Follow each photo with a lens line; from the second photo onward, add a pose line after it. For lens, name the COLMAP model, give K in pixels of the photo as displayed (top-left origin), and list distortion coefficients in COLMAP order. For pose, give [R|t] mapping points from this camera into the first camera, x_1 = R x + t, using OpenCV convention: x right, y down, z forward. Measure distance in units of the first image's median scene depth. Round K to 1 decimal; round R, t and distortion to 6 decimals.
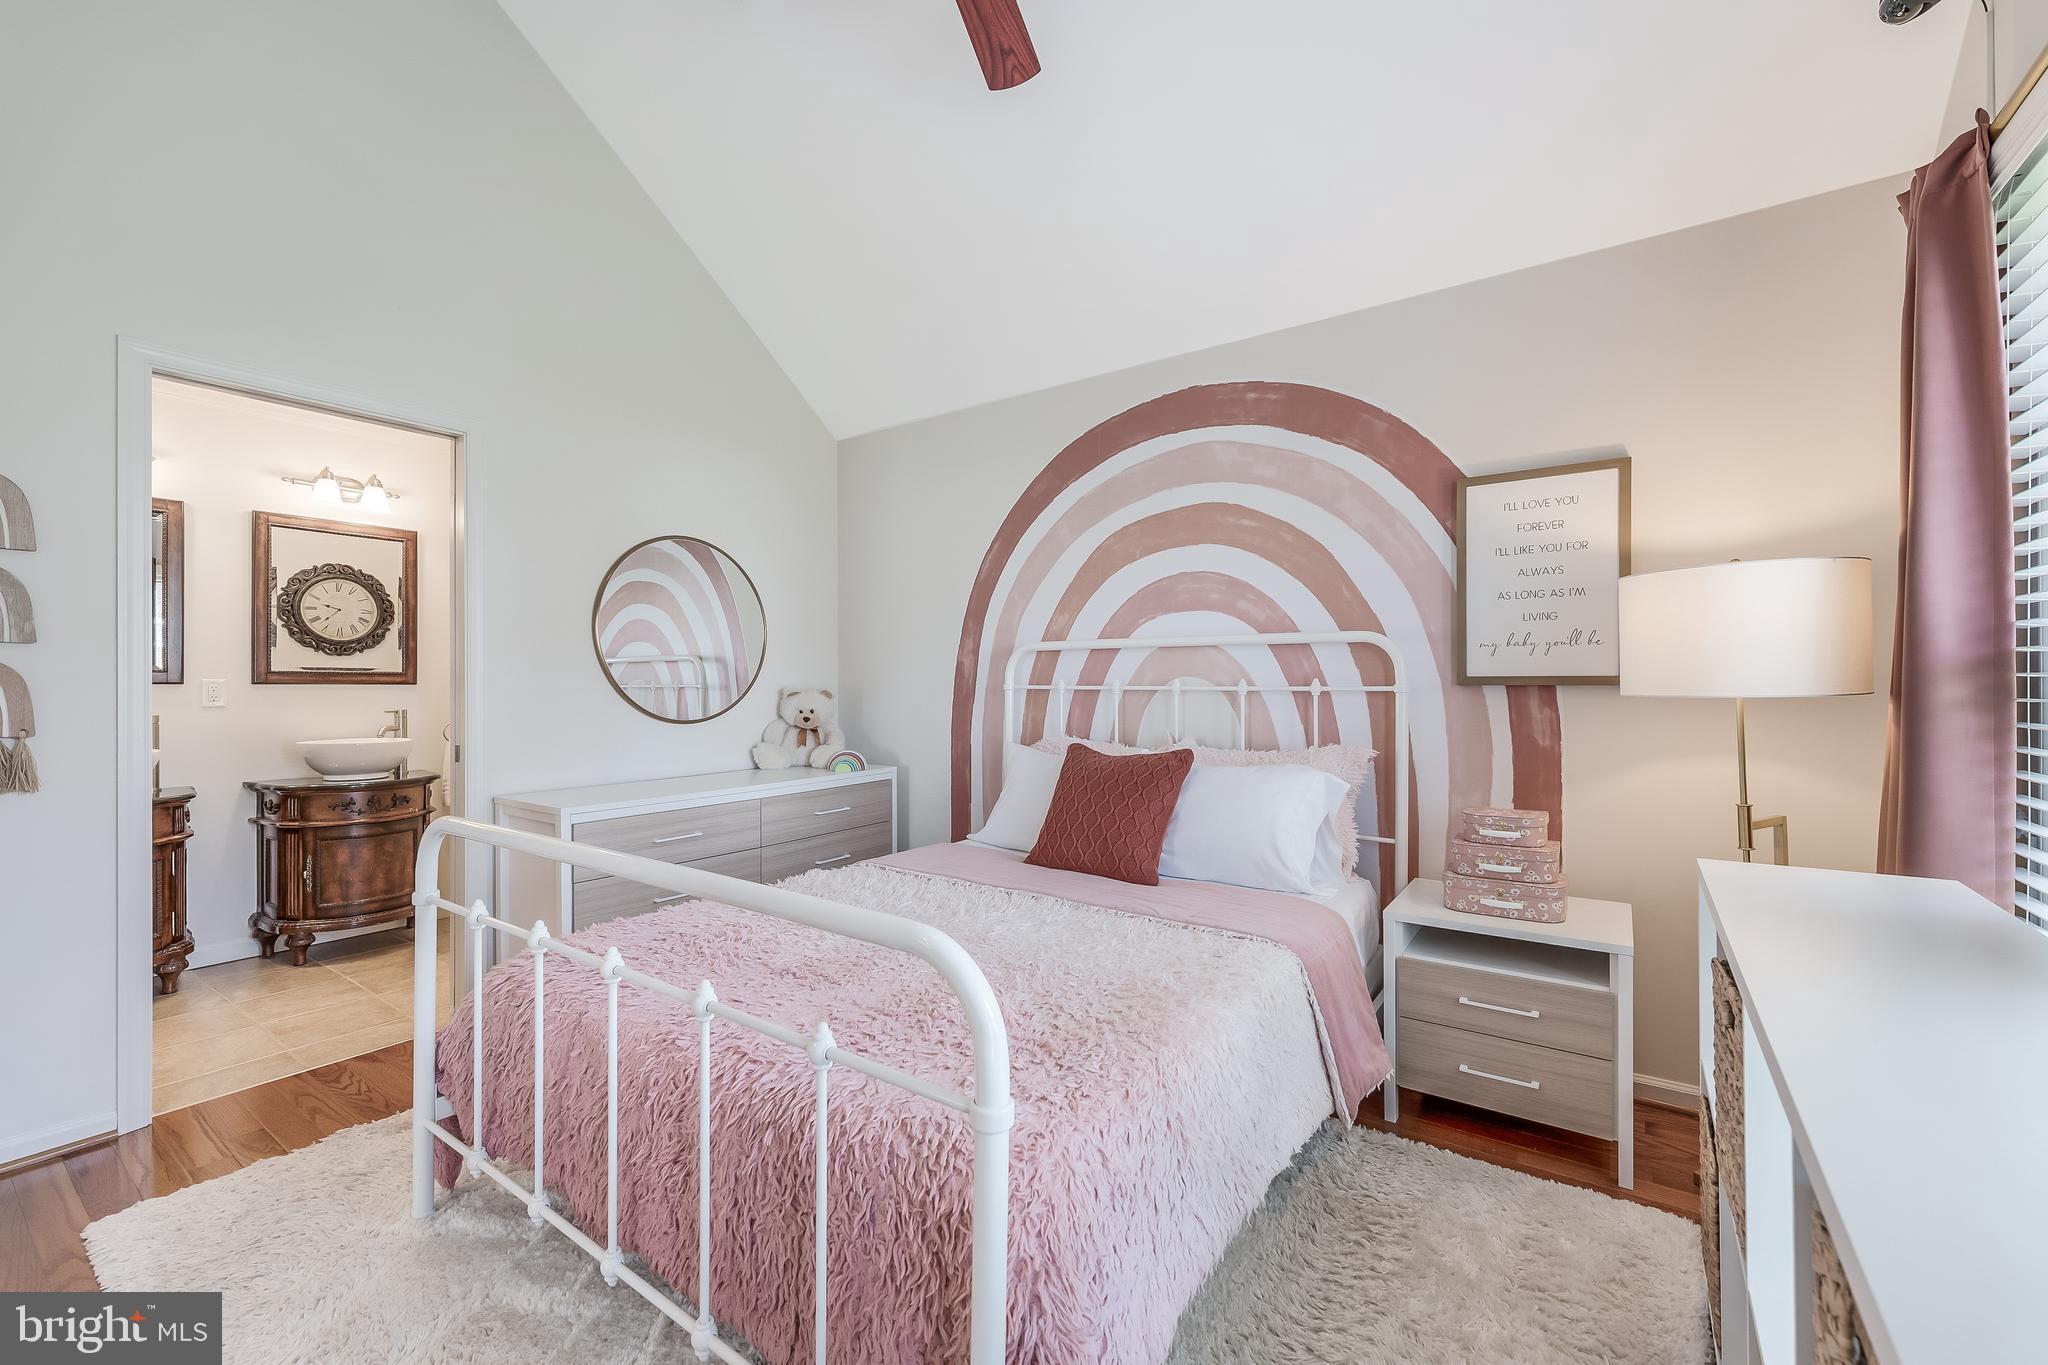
lens RADIAL K [[828.3, 0, 1039.5], [0, 828.3, 685.1], [0, 0, 1]] dist [-0.000230, 0.000426]
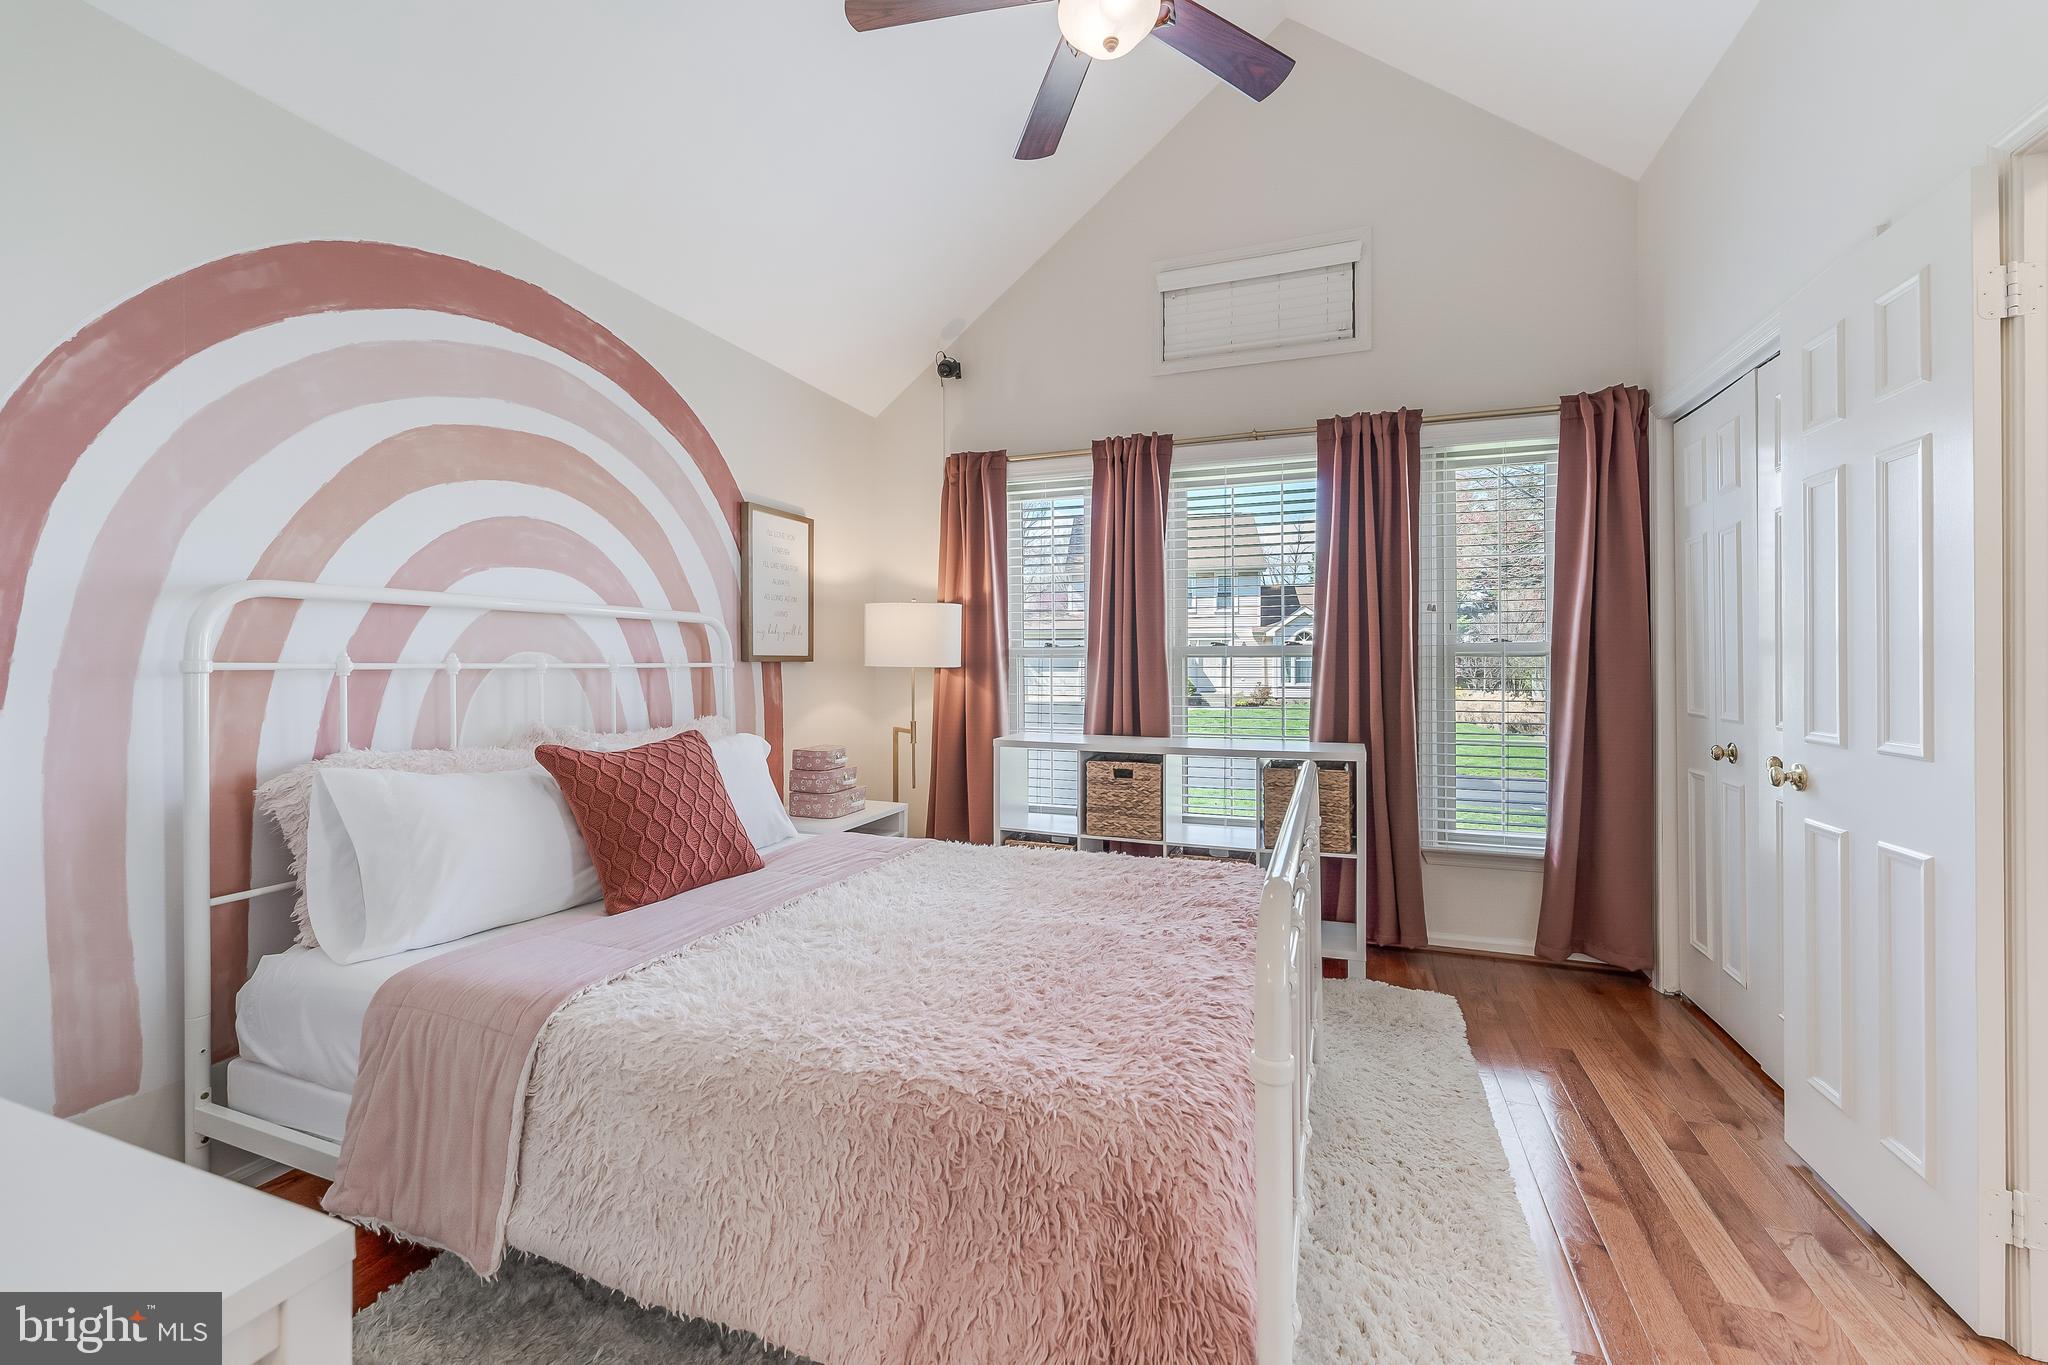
lens RADIAL K [[828.3, 0, 1036.5], [0, 828.3, 655.0], [0, 0, 1]] dist [-0.000230, 0.000426]
pose [[-0.255426, 0.007296, 0.966801, -0.638117], [0.001883, 0.999973, -0.007049, 0.000258], [-0.966827, 0.000020, -0.255433, 0.669619]]
